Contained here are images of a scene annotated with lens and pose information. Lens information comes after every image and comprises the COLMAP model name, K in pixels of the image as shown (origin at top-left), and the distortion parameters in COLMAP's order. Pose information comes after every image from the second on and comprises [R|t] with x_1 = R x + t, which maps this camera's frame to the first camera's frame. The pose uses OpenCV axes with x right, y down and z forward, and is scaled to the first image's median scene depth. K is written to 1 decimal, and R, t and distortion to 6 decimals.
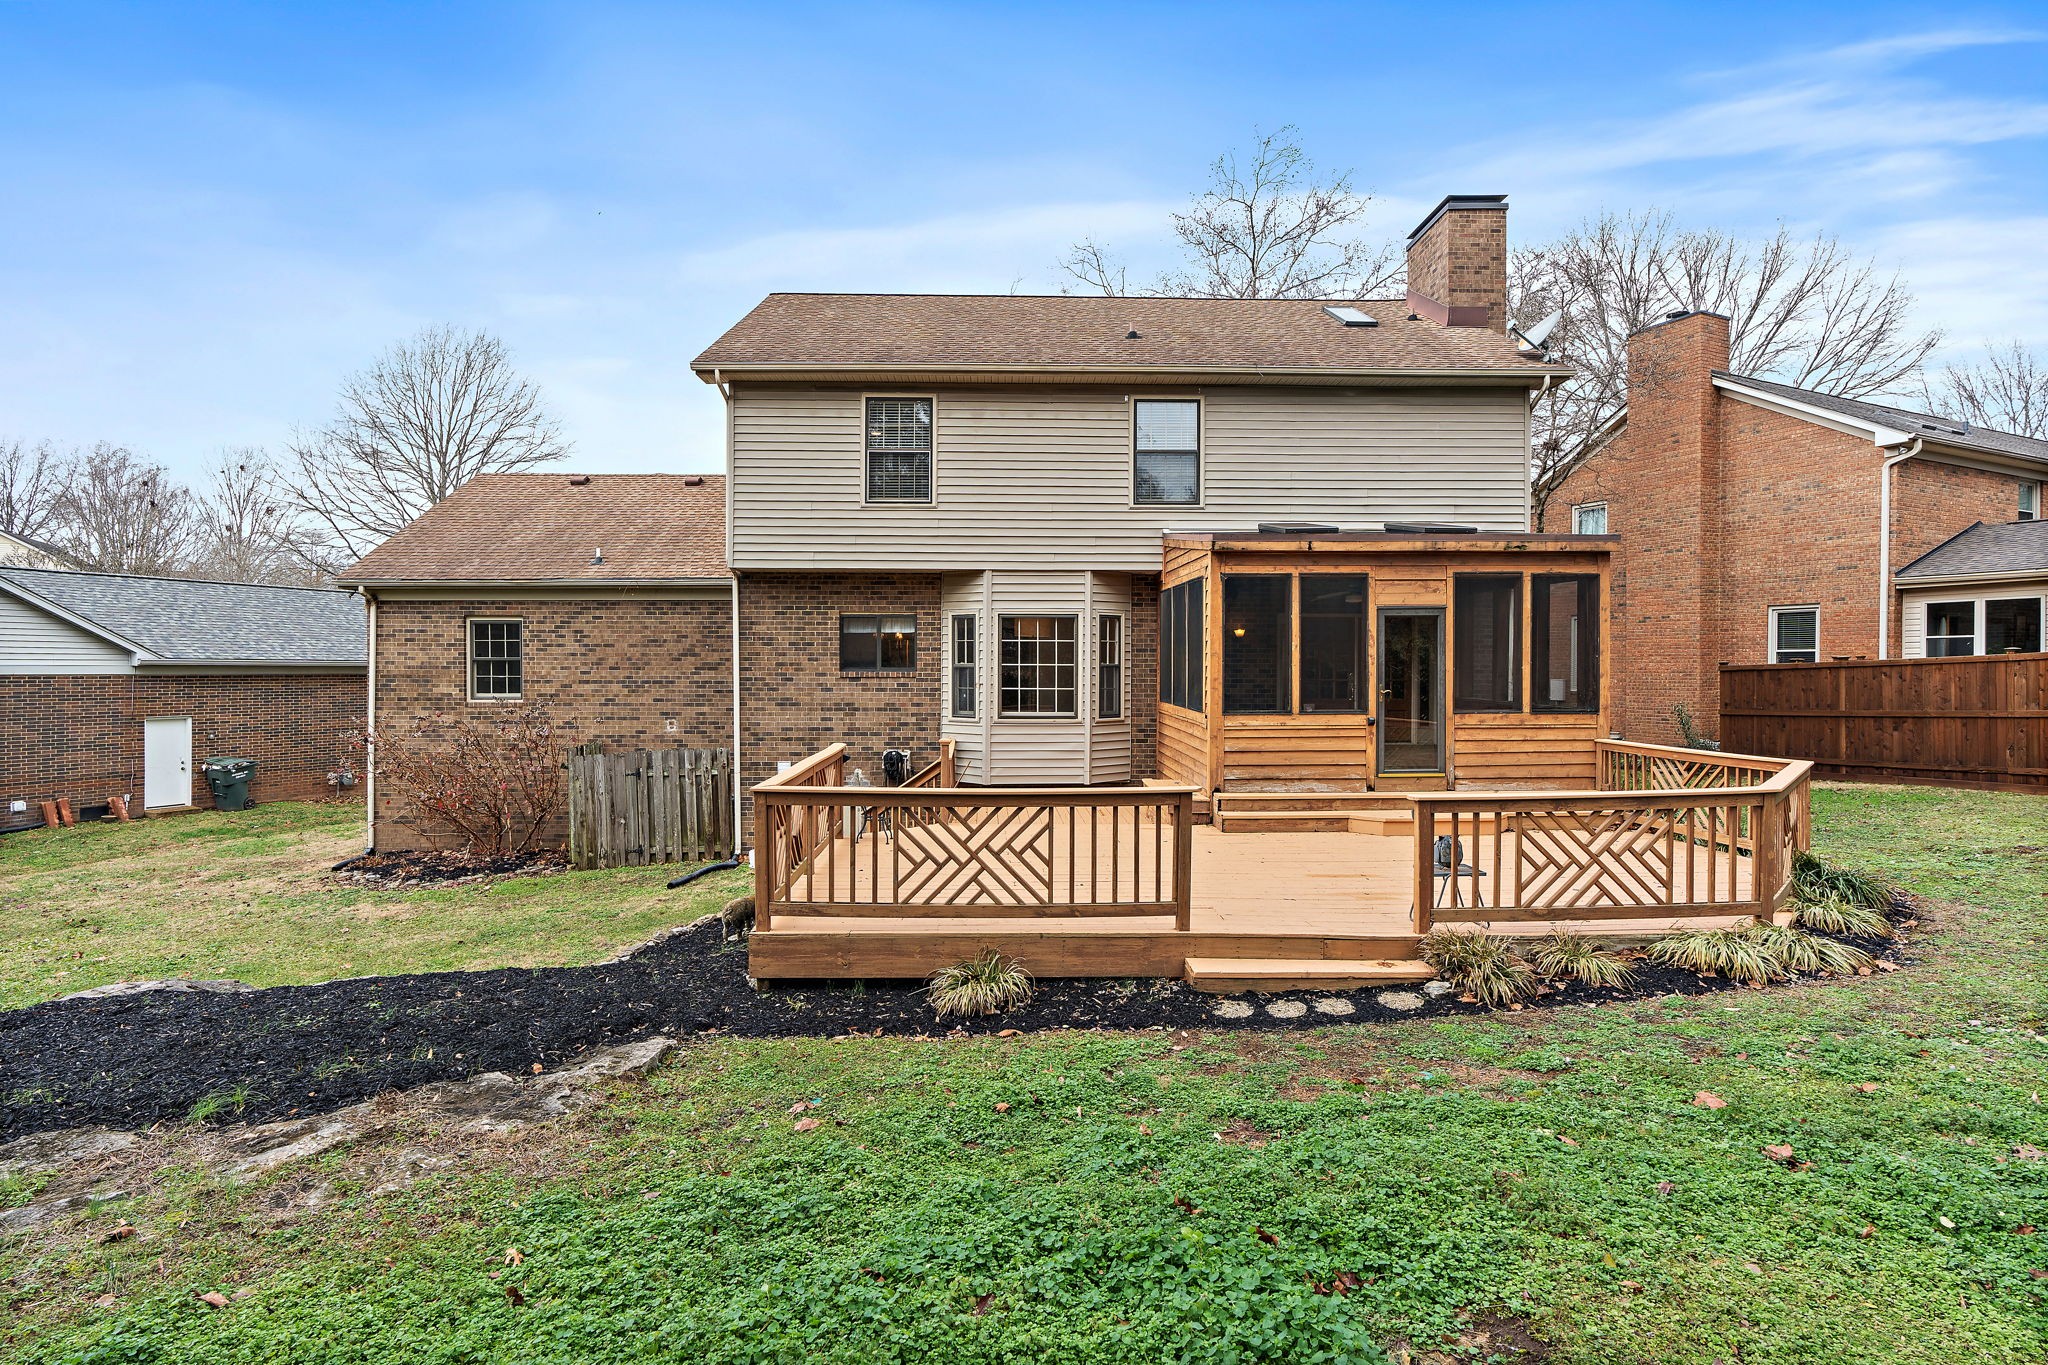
lens RADIAL K [[972.9, 0, 1018.5], [0, 972.9, 678.7], [0, 0, 1]] dist [-0.003284, 0.000610]
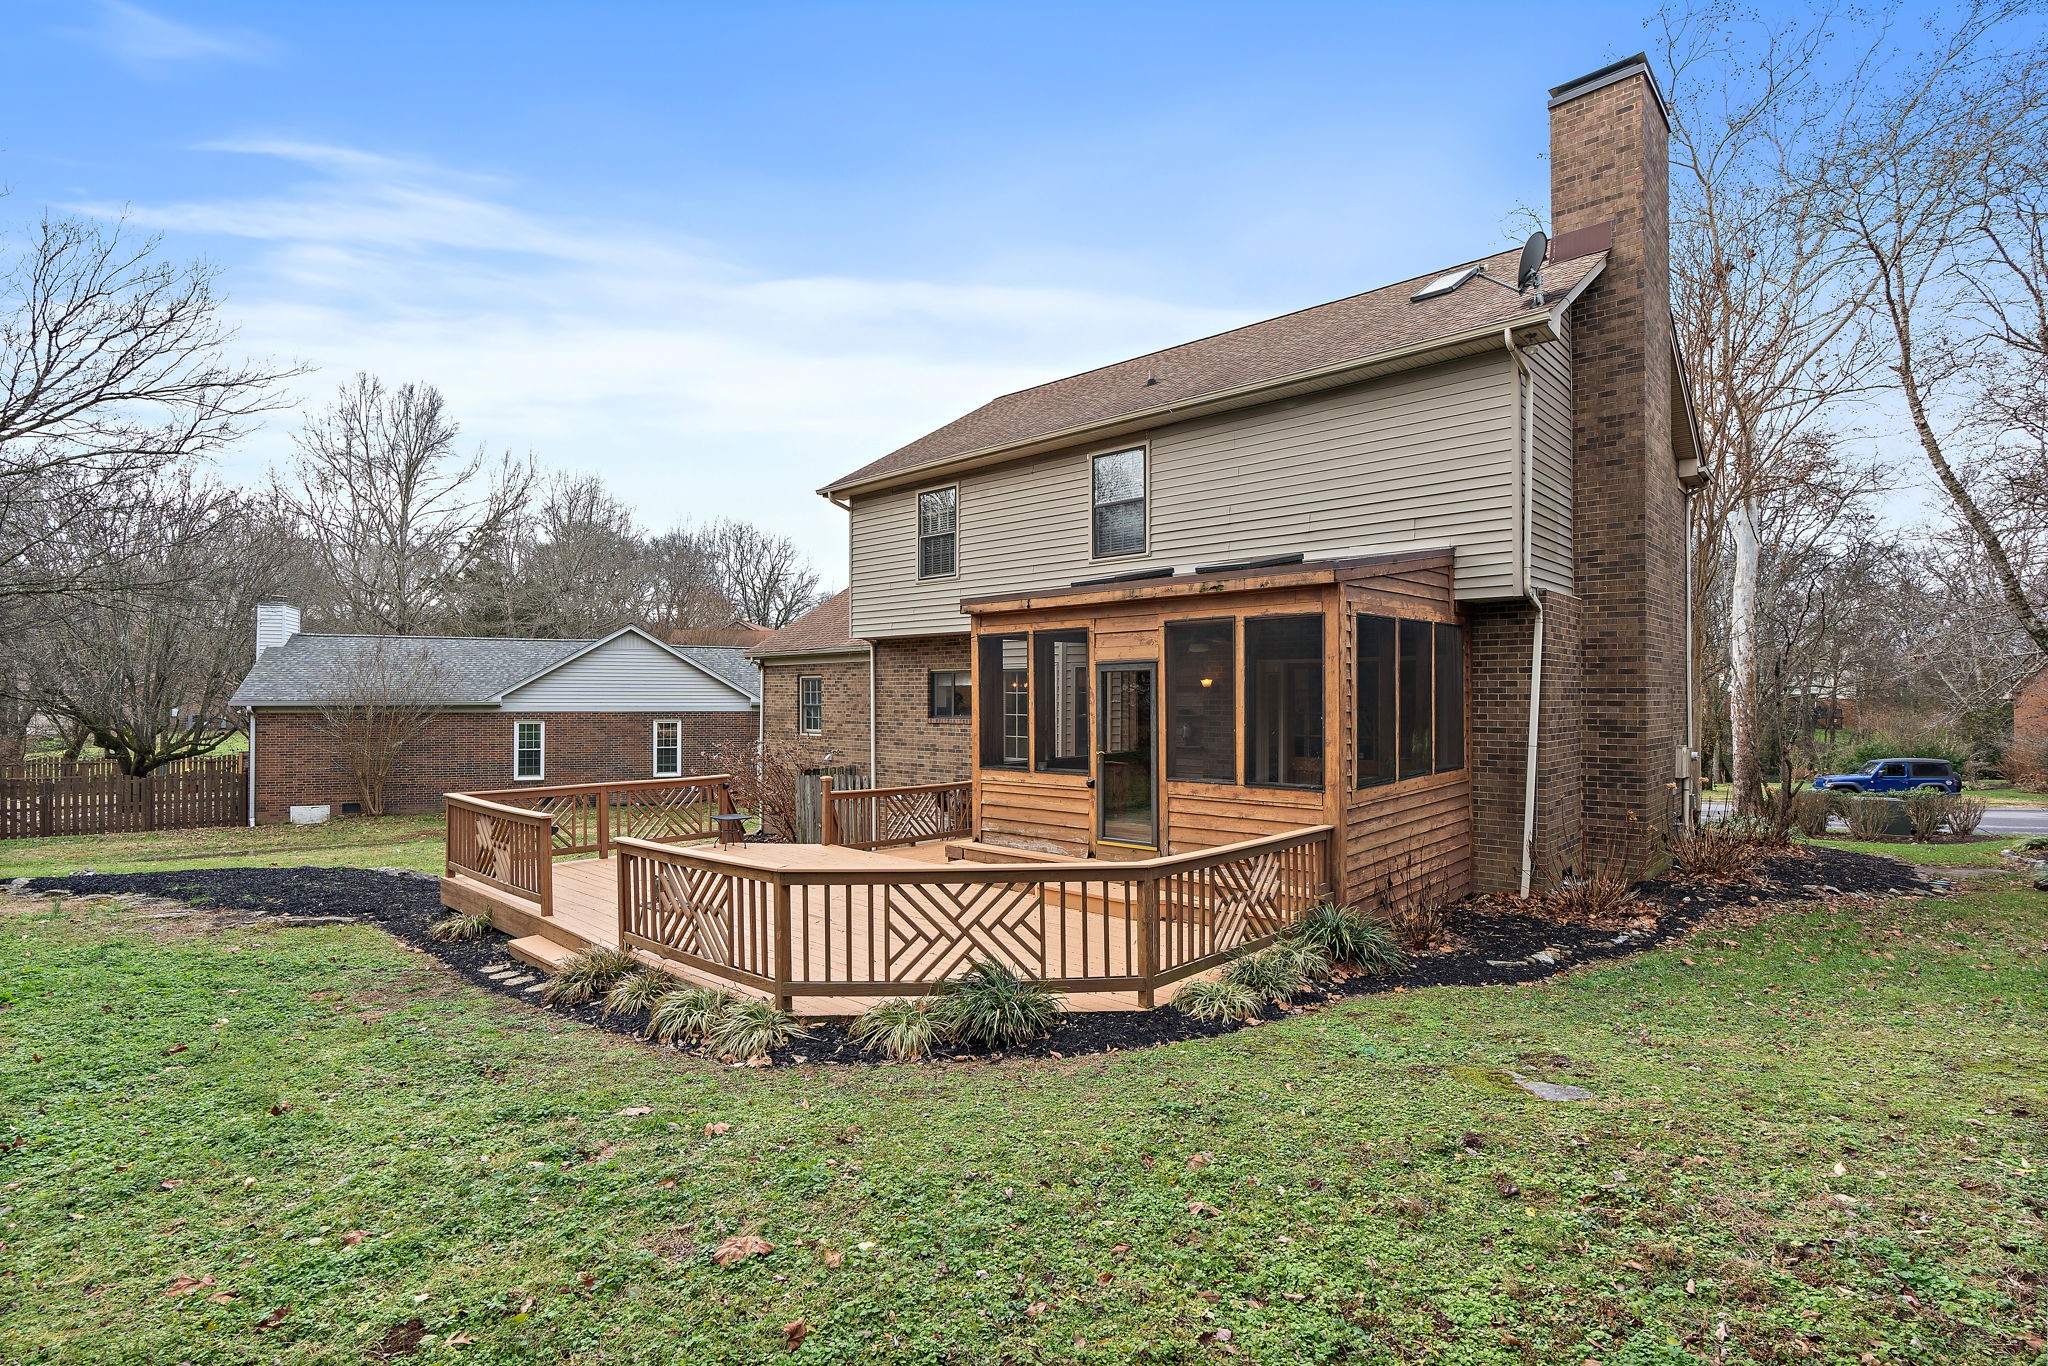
lens RADIAL K [[972.9, 0, 1014.2], [0, 972.9, 689.9], [0, 0, 1]] dist [-0.003284, 0.000610]
pose [[0.713703, -0.005585, -0.700426, 0.794408], [-0.008239, 0.999832, -0.016367, -0.025407], [0.700400, 0.017451, 0.713537, 0.223378]]
